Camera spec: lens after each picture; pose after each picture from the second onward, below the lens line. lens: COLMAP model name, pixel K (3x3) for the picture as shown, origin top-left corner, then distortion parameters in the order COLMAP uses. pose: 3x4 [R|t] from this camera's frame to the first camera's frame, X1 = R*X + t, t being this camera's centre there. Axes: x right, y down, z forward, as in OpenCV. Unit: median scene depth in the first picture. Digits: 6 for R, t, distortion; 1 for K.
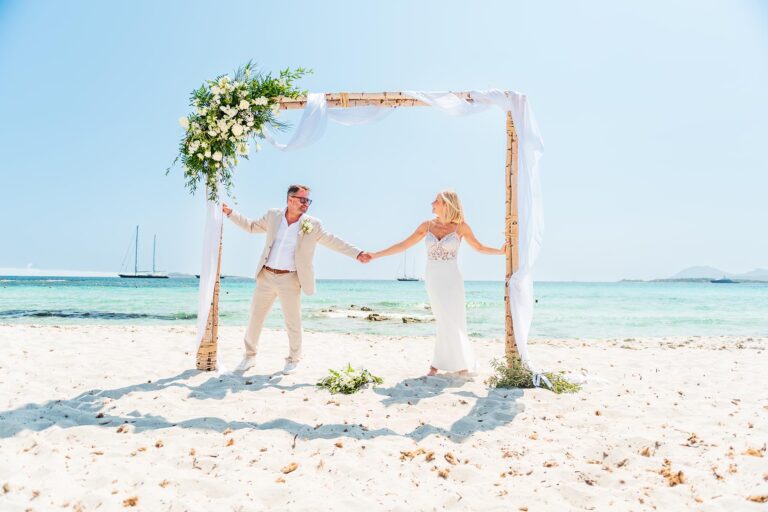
lens RADIAL K [[529.8, 0, 383.3], [0, 529.8, 253.1], [0, 0, 1]] dist [0.017435, -0.000070]
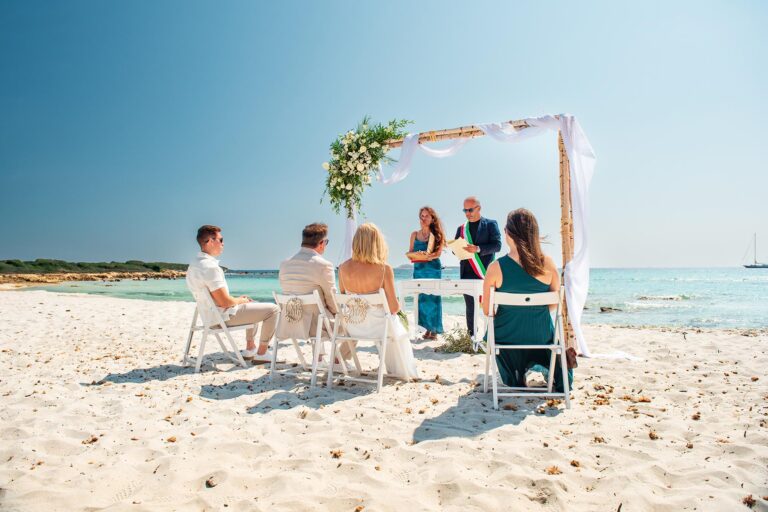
lens RADIAL K [[529.8, 0, 385.1], [0, 529.8, 251.4], [0, 0, 1]] dist [0.017435, -0.000070]
pose [[0.910343, -0.027616, -0.412932, 0.360985], [0.036581, 0.999235, 0.013818, -0.025430], [0.412235, -0.027685, 0.910657, -0.263528]]
